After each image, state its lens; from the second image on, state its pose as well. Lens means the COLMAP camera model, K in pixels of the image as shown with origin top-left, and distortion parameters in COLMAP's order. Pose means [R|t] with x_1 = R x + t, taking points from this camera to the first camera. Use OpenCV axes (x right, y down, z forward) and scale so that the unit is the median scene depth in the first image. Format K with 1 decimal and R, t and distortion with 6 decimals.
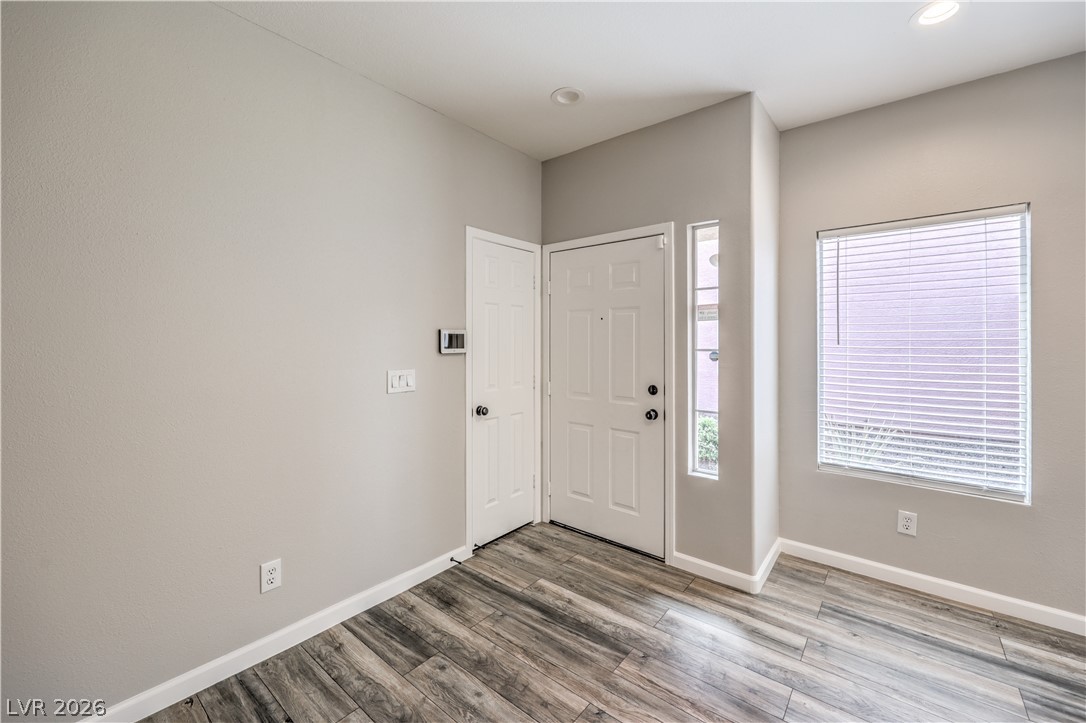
lens RADIAL K [[435.5, 0, 544.7], [0, 435.5, 344.4], [0, 0, 1]] dist [-0.007422, 0.000349]
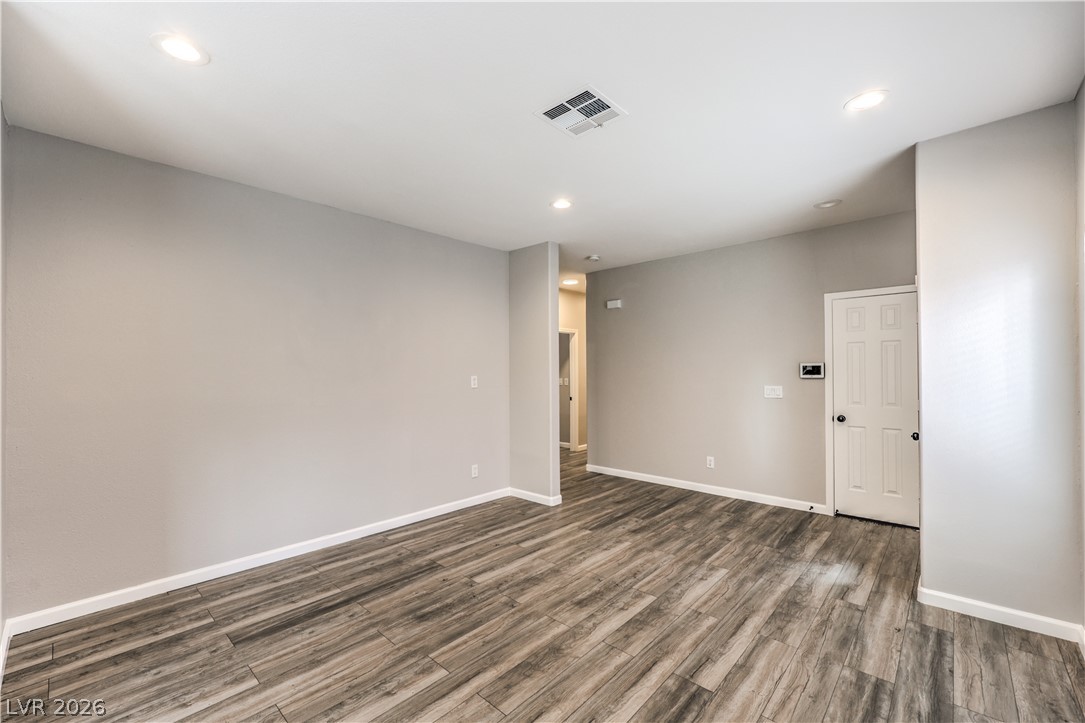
lens RADIAL K [[447.8, 0, 526.4], [0, 447.8, 369.3], [0, 0, 1]] dist [-0.005016, 0.000885]
pose [[-0.079401, -0.000868, -0.996842, 1.684422], [0.002916, 0.999995, -0.001103, -0.014020], [0.996839, -0.002995, -0.079398, 0.103287]]
